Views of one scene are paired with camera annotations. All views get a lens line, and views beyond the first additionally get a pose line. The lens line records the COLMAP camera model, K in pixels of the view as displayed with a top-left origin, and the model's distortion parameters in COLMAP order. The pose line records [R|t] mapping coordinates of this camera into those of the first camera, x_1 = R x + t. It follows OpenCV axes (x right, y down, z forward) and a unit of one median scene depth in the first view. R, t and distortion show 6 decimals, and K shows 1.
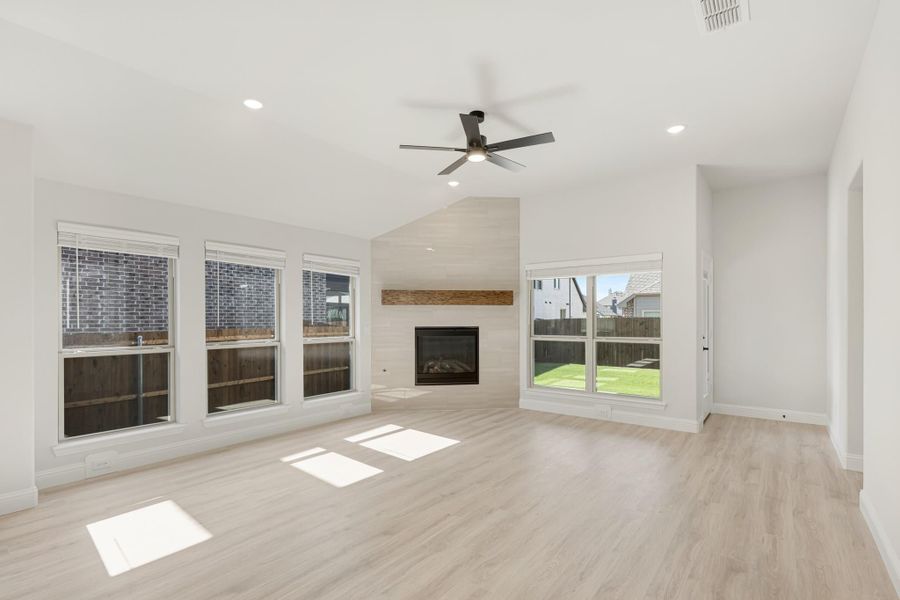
lens RADIAL K [[432.9, 0, 450.7], [0, 432.9, 315.5], [0, 0, 1]] dist [0.001816, 0.000165]
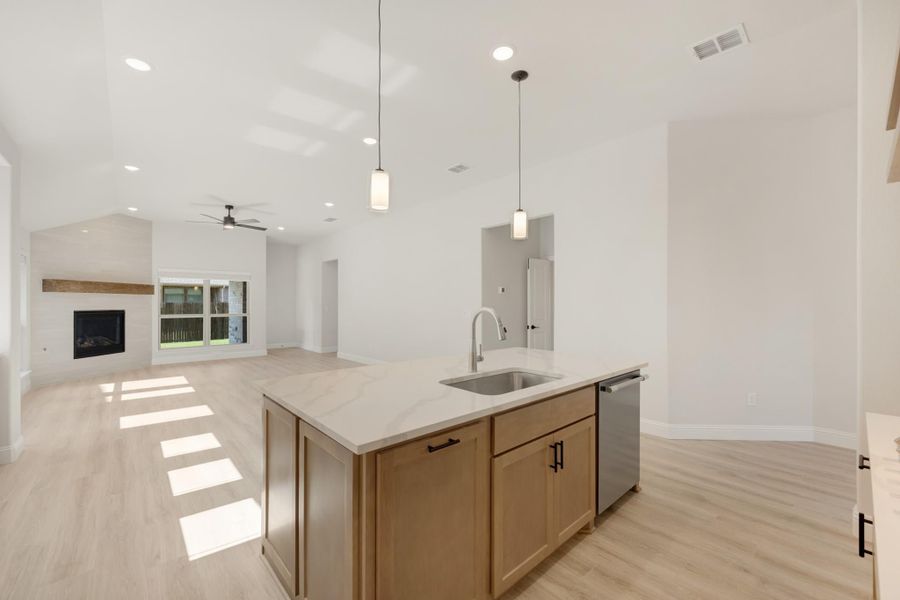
lens RADIAL K [[363.1, 0, 451.8], [0, 363.1, 303.6], [0, 0, 1]] dist [0.000358, -0.000459]
pose [[0.175821, 0.002363, 0.984419, -0.961312], [-0.006747, 0.999977, -0.001195, 0.000365], [-0.984399, -0.006432, 0.175833, -0.238811]]
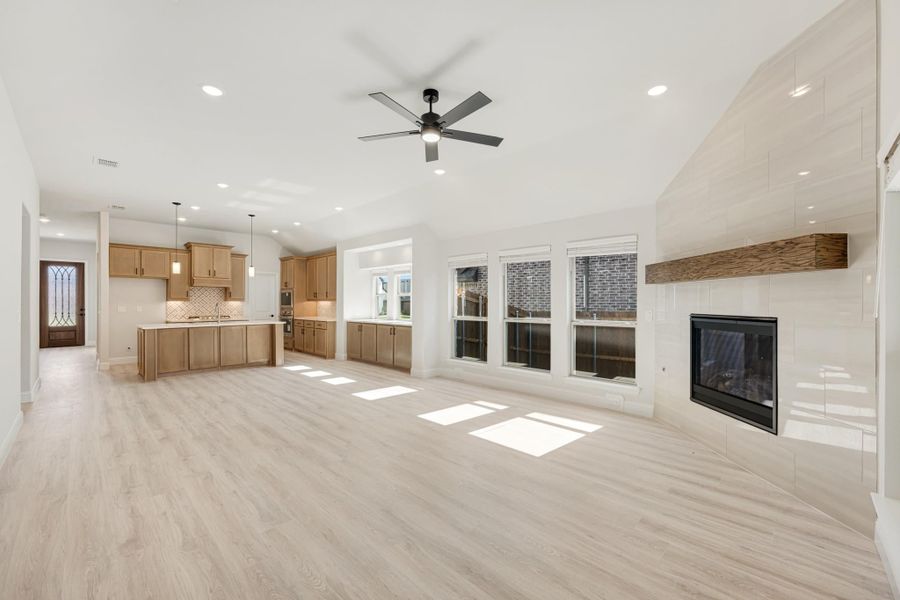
lens RADIAL K [[363.1, 0, 445.8], [0, 363.1, 302.8], [0, 0, 1]] dist [0.000358, -0.000459]
pose [[-0.126499, 0.004103, -0.991958, 0.565097], [0.007122, 0.999969, 0.003228, 0.004543], [0.991941, -0.006656, -0.126524, 0.740432]]
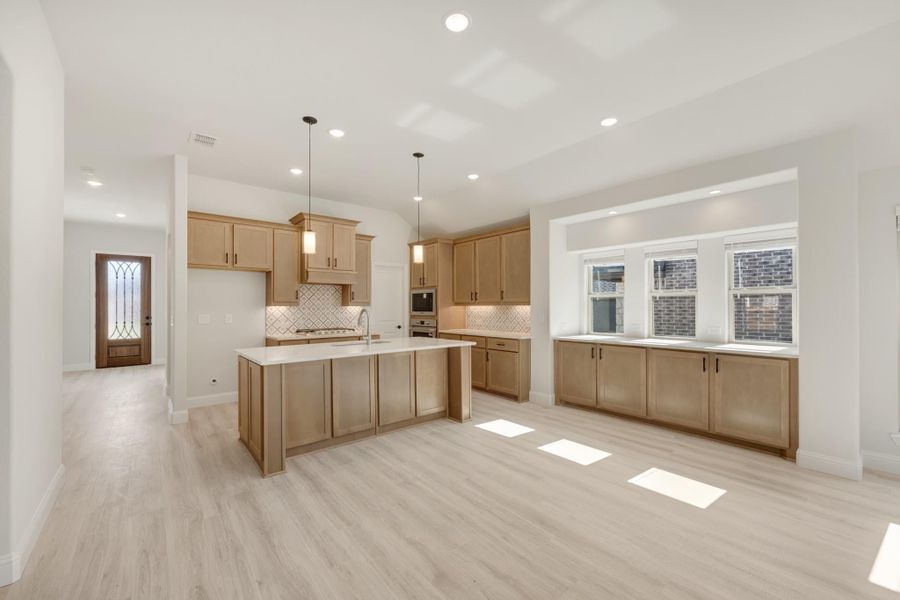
lens RADIAL K [[363.1, 0, 449.8], [0, 363.1, 306.5], [0, 0, 1]] dist [0.000358, -0.000459]
pose [[-0.221975, 0.003006, -0.975048, 0.071082], [0.010499, 0.999945, 0.000693, -0.000172], [0.974996, -0.010083, -0.221995, 0.113728]]
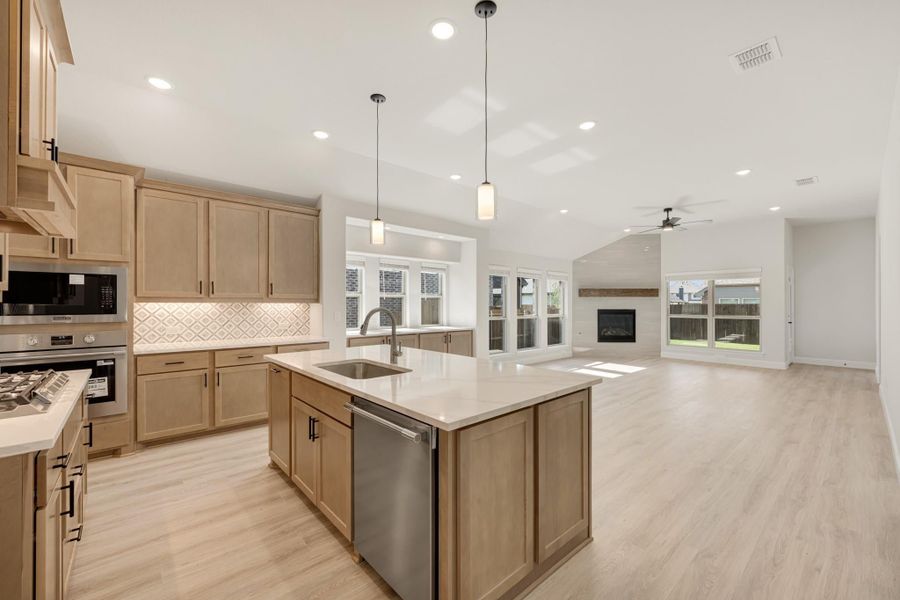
lens RADIAL K [[363.1, 0, 446.3], [0, 363.1, 300.7], [0, 0, 1]] dist [0.000358, -0.000459]
pose [[0.980276, 0.000931, -0.197634, -0.423957], [-0.001563, 0.999994, -0.003041, -0.003282], [0.197630, 0.003289, 0.980271, -0.623866]]
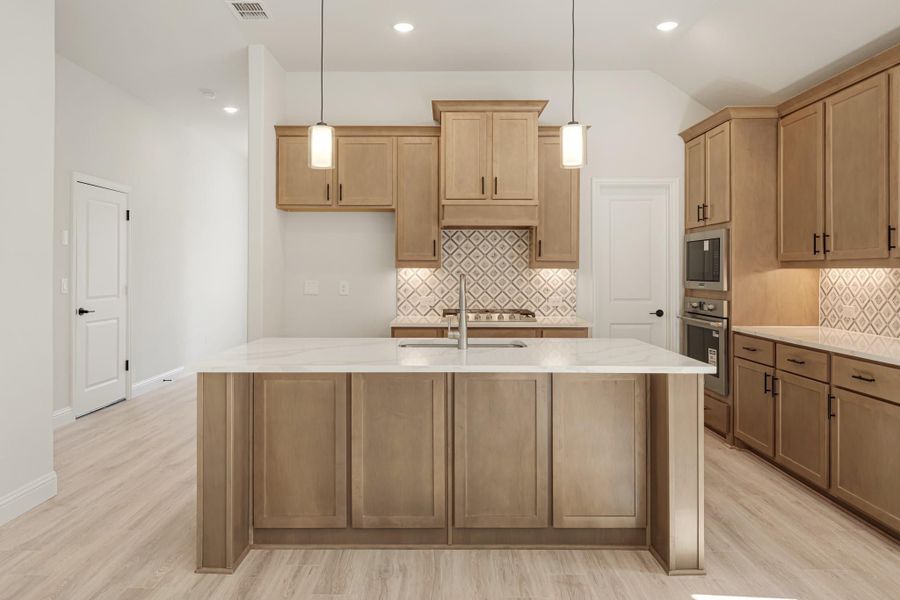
lens RADIAL K [[614.2, 0, 436.1], [0, 614.2, 271.4], [0, 0, 1]] dist [-0.001268, -0.000048]
pose [[-0.801246, 0.002246, -0.598331, -0.219861], [0.004802, 0.999985, -0.002676, 0.002481], [0.598315, -0.005017, -0.801245, 0.244119]]
